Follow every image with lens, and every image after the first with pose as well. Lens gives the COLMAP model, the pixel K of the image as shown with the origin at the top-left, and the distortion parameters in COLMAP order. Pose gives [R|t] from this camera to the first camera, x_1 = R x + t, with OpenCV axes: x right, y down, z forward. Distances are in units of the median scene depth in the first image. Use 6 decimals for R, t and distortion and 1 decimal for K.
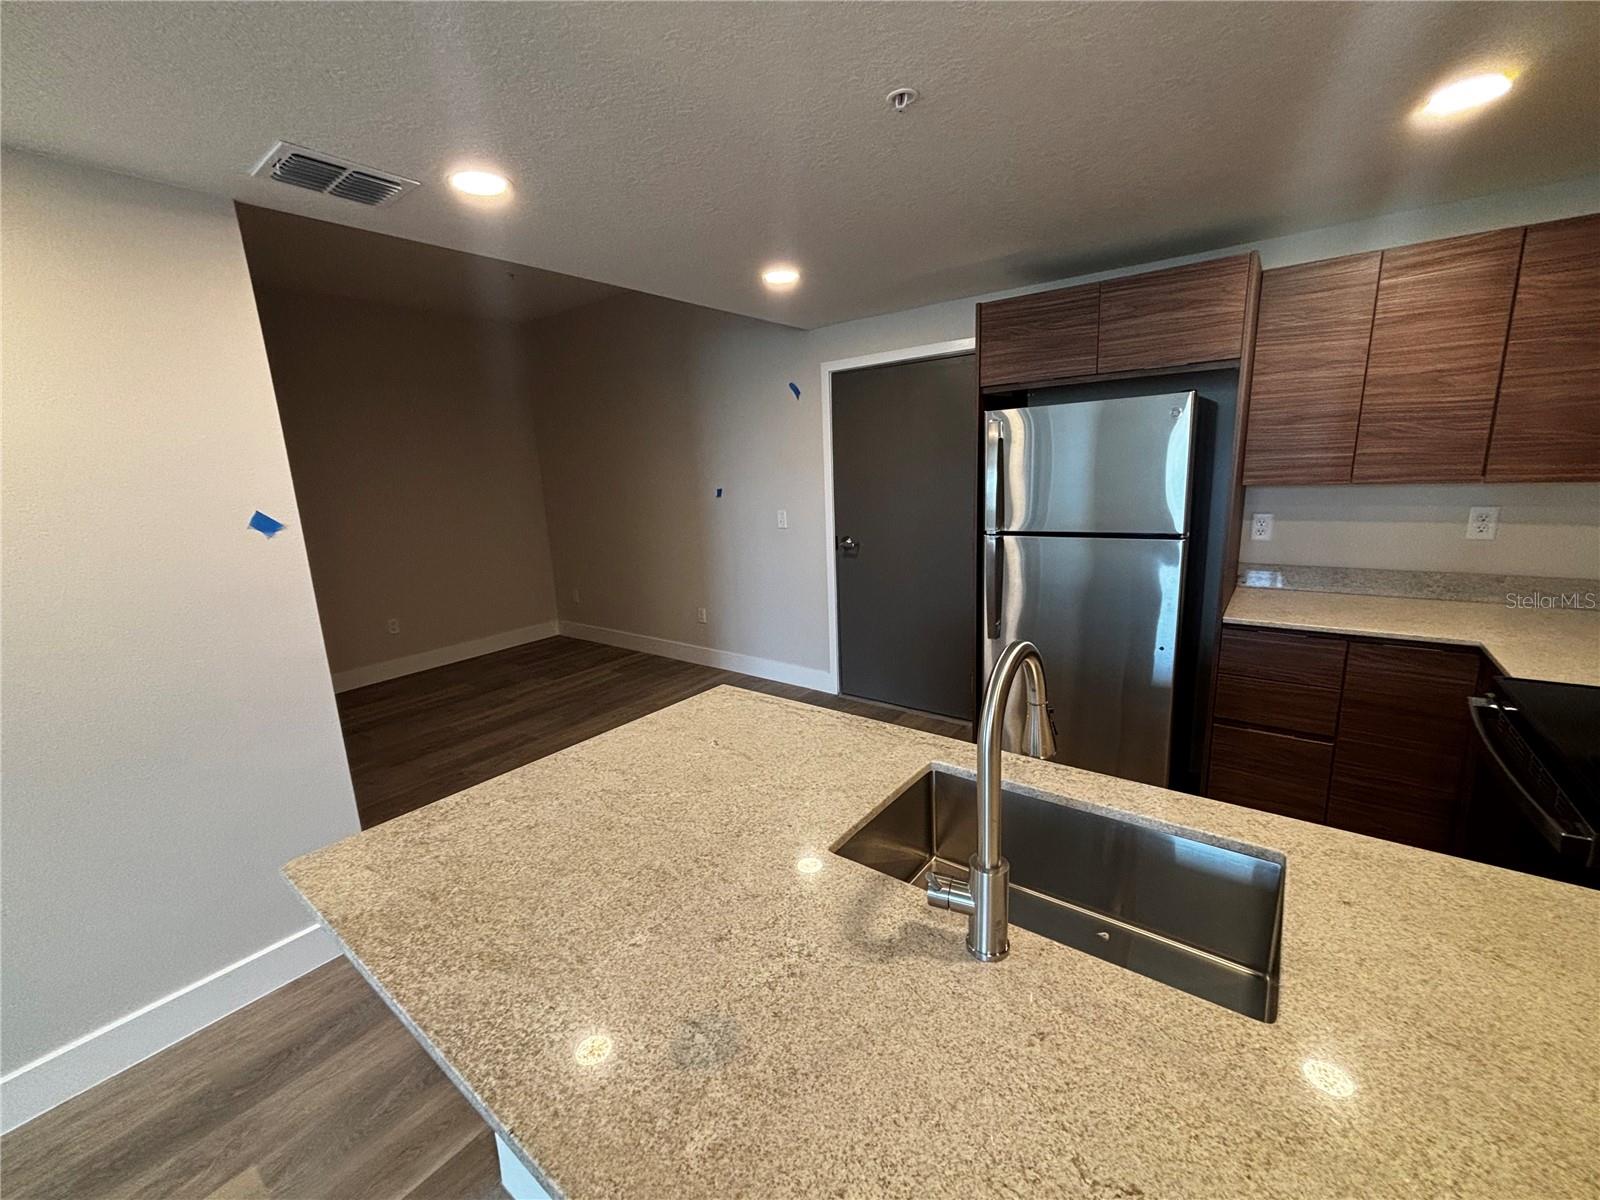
lens RADIAL K [[645.1, 0, 801.5], [0, 645.1, 600.1], [0, 0, 1]] dist [0.003282, -0.000597]
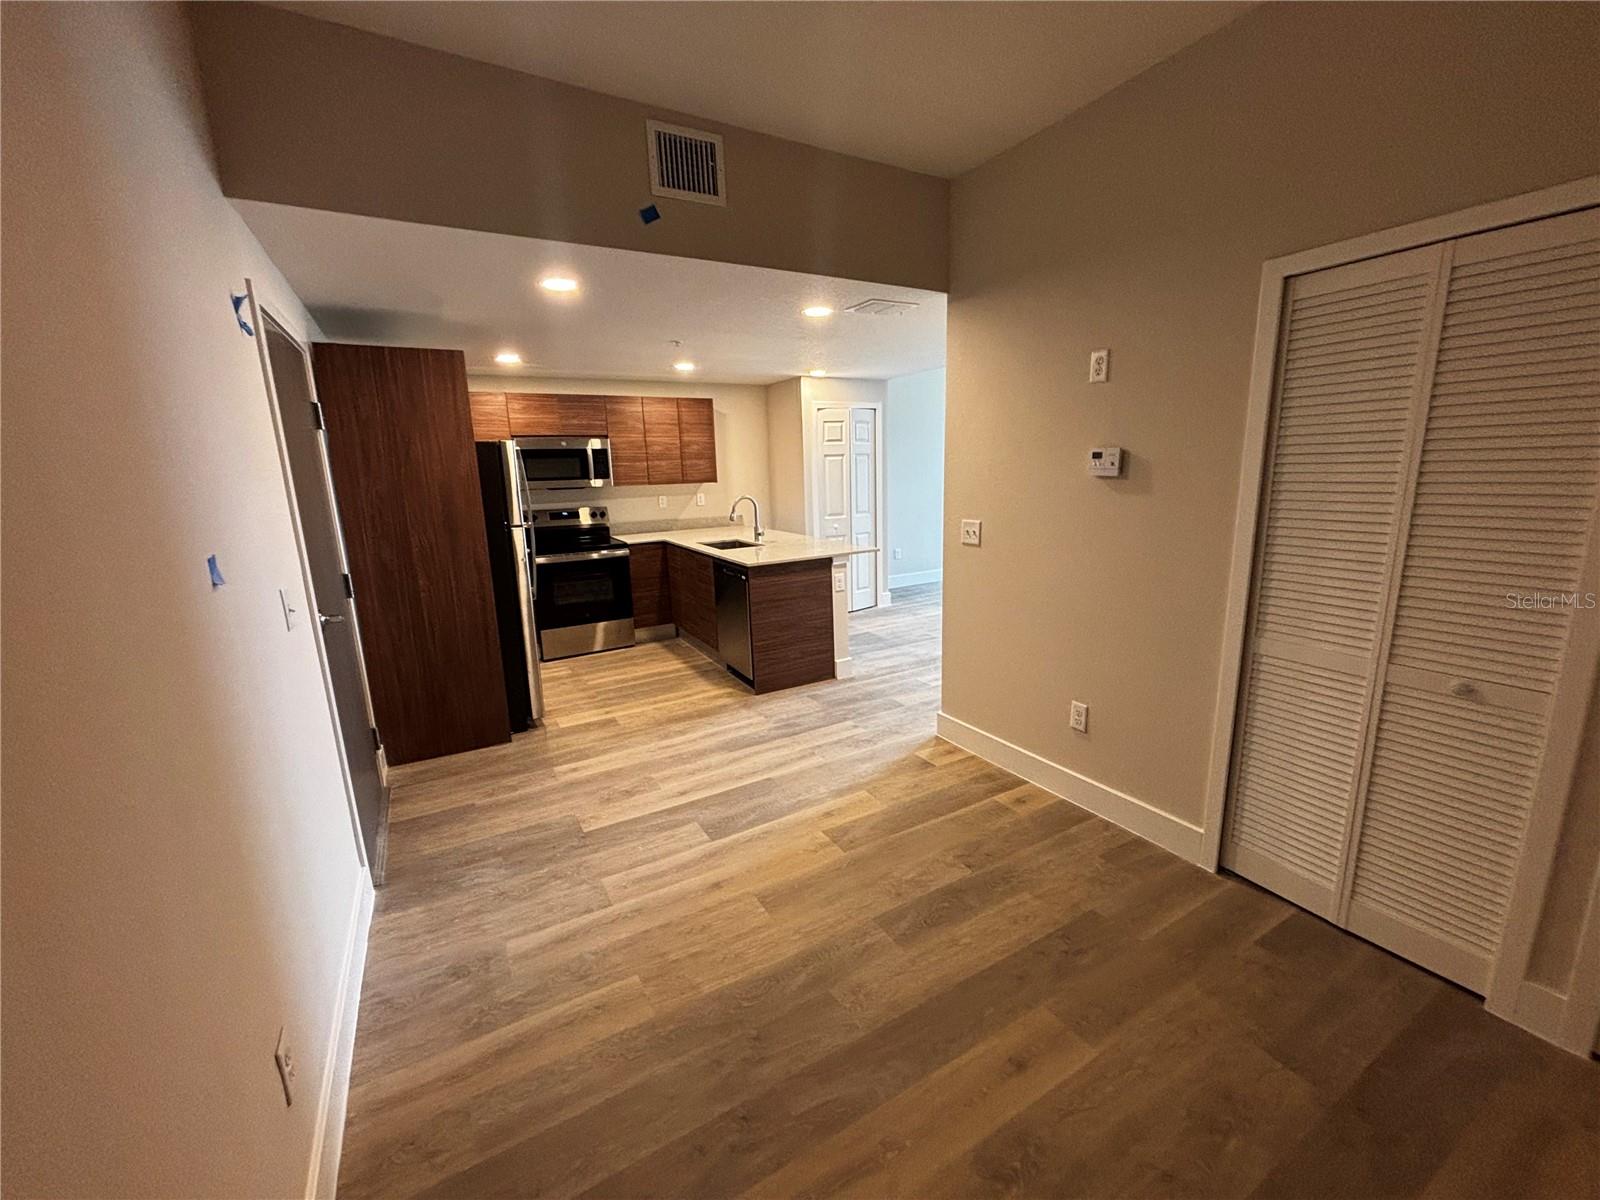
lens RADIAL K [[642.2, 0, 804.5], [0, 642.2, 599.1], [0, 0, 1]] dist [0.034666, -0.037117]
pose [[-0.919290, -0.007828, 0.393503, -0.589744], [0.153180, 0.913856, 0.376035, -0.279206], [-0.362548, 0.405962, -0.838900, 1.426080]]
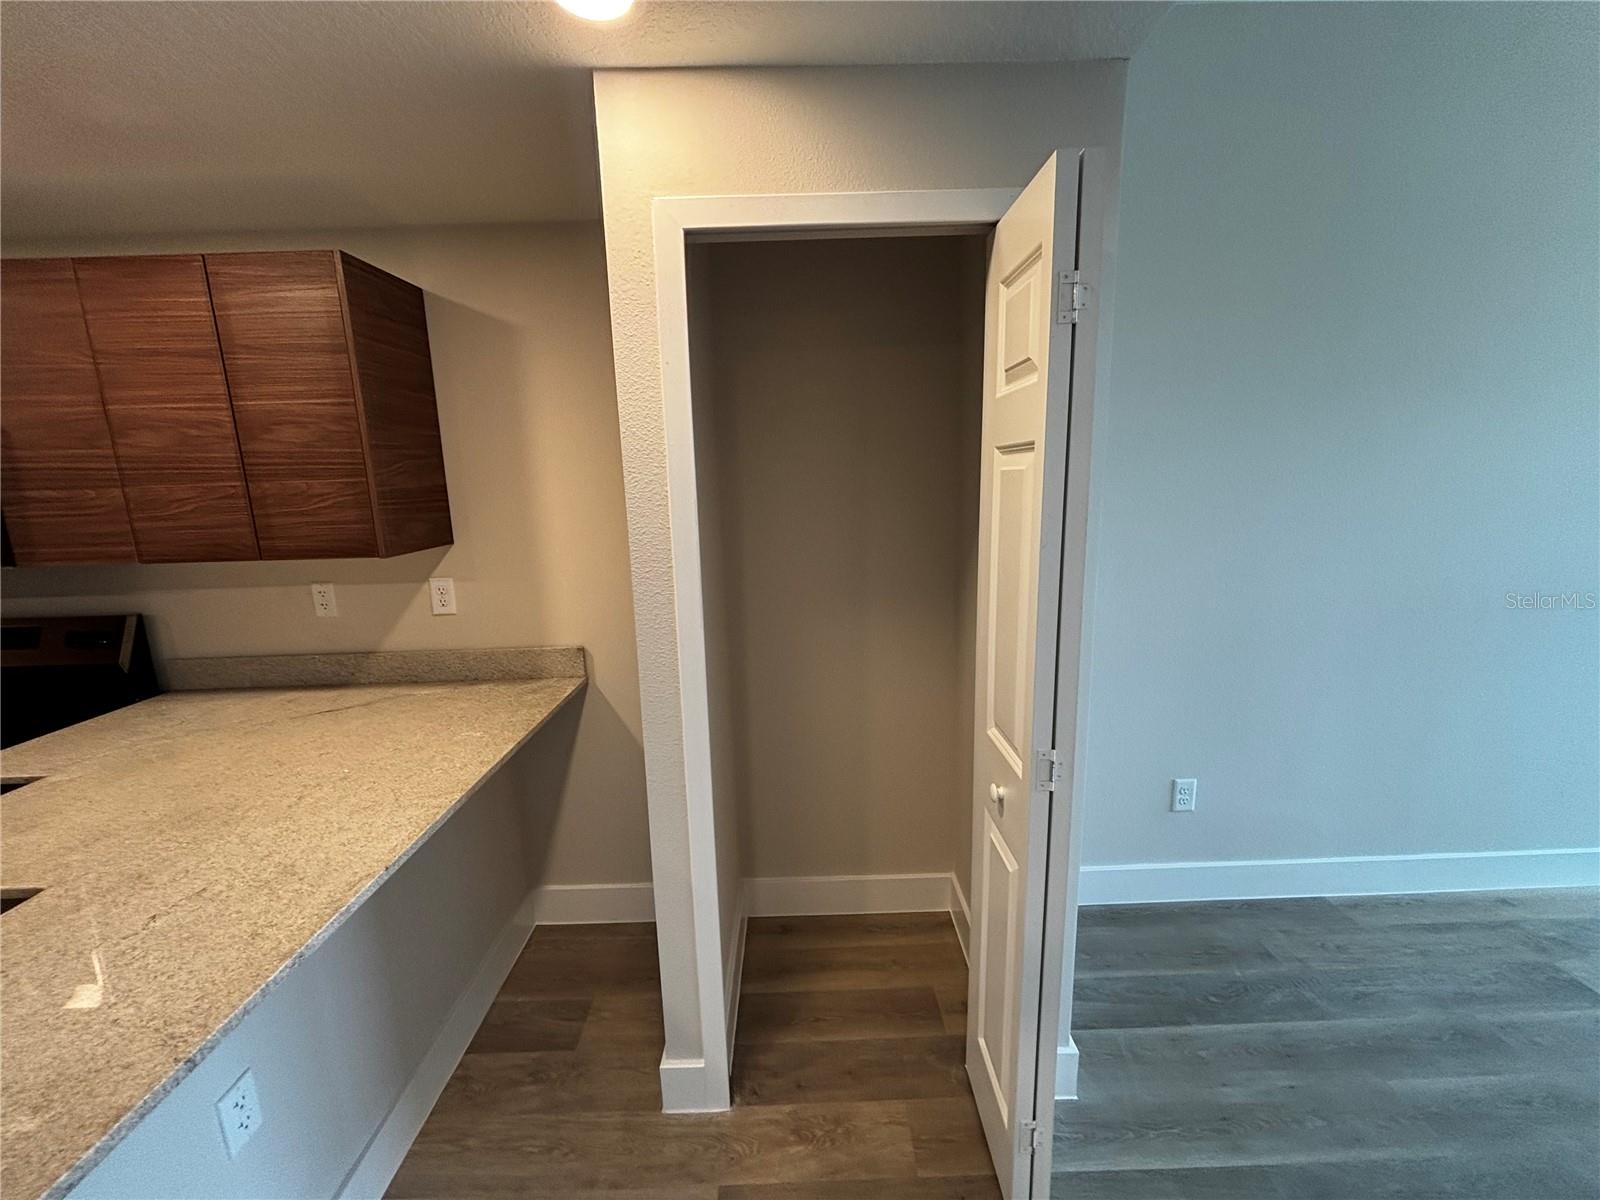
lens RADIAL K [[650.0, 0, 802.0], [0, 650.0, 597.3], [0, 0, 1]] dist [0.001279, 0.000496]
pose [[-0.610414, -0.086242, 0.787373, -0.289709], [0.221547, 0.935790, 0.274253, -0.003644], [-0.760468, 0.341848, -0.552112, 0.047222]]
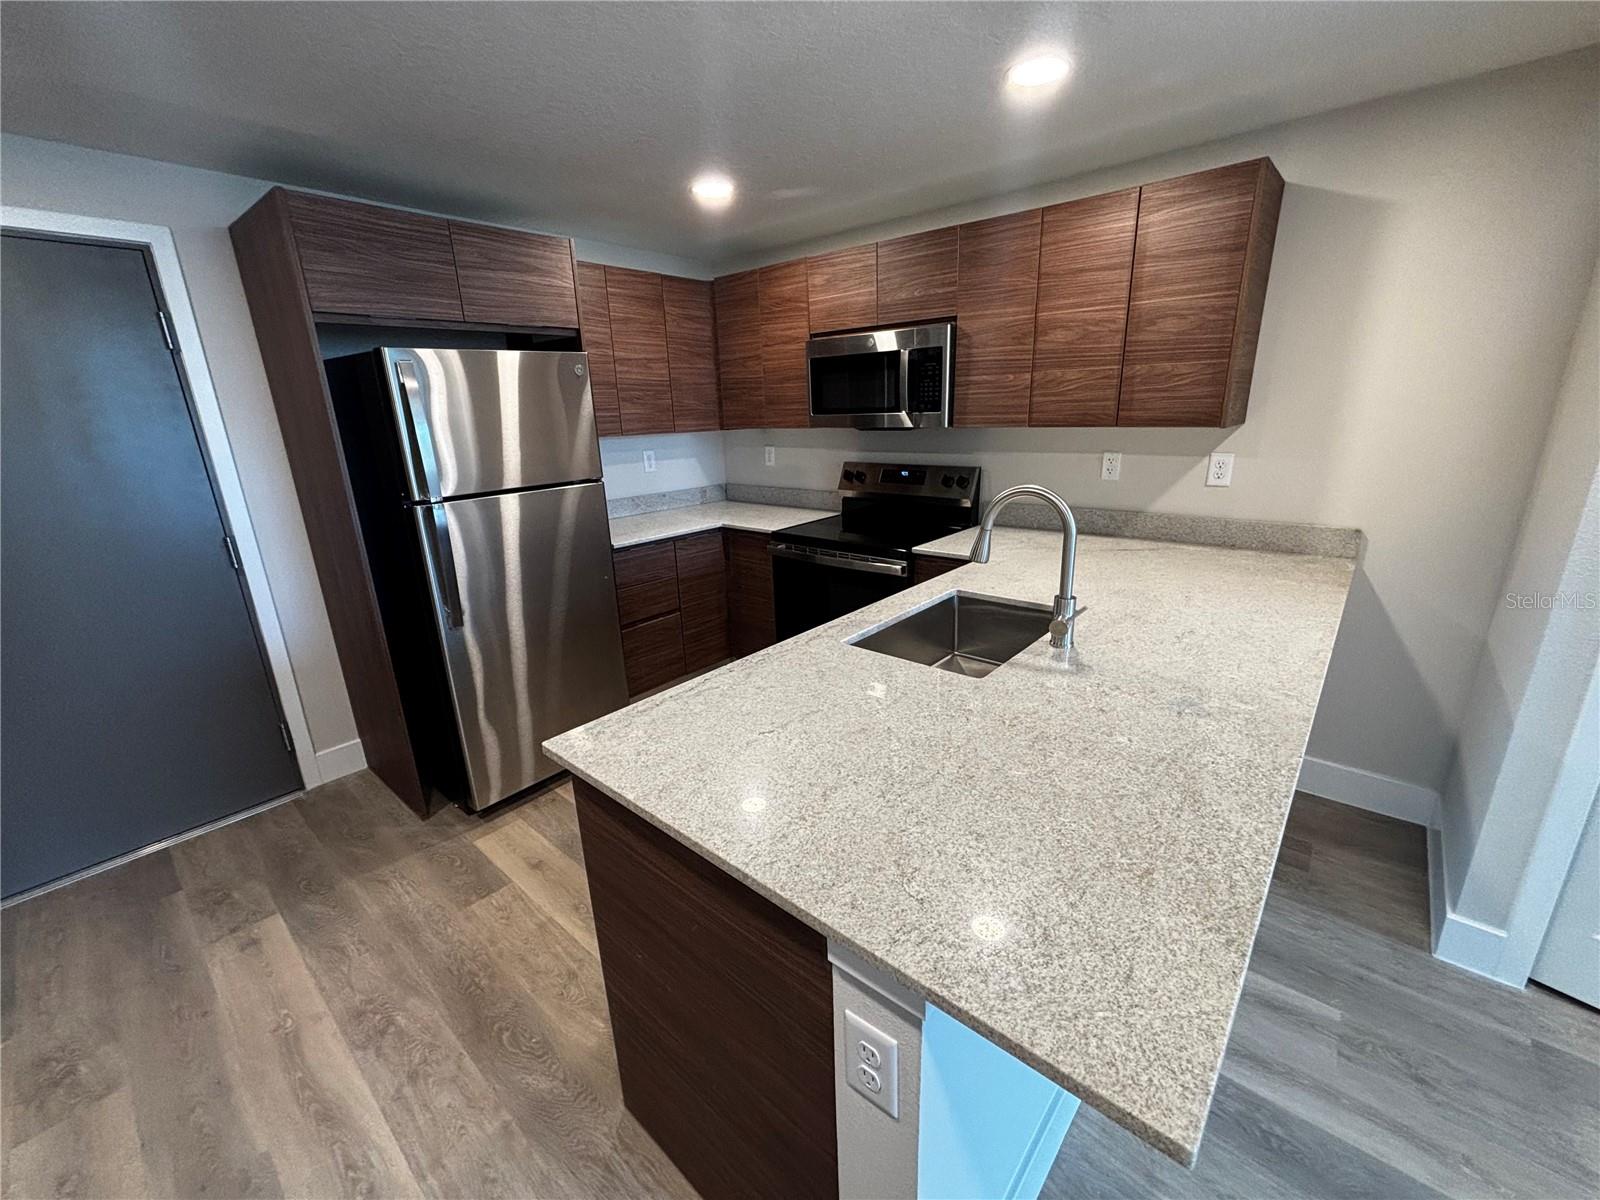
lens RADIAL K [[650.0, 0, 802.0], [0, 650.0, 597.3], [0, 0, 1]] dist [0.001279, 0.000496]
pose [[0.067627, -0.242966, 0.967675, -0.345180], [0.238282, 0.945761, 0.220811, -0.041525], [-0.968839, 0.215646, 0.121853, 0.327670]]
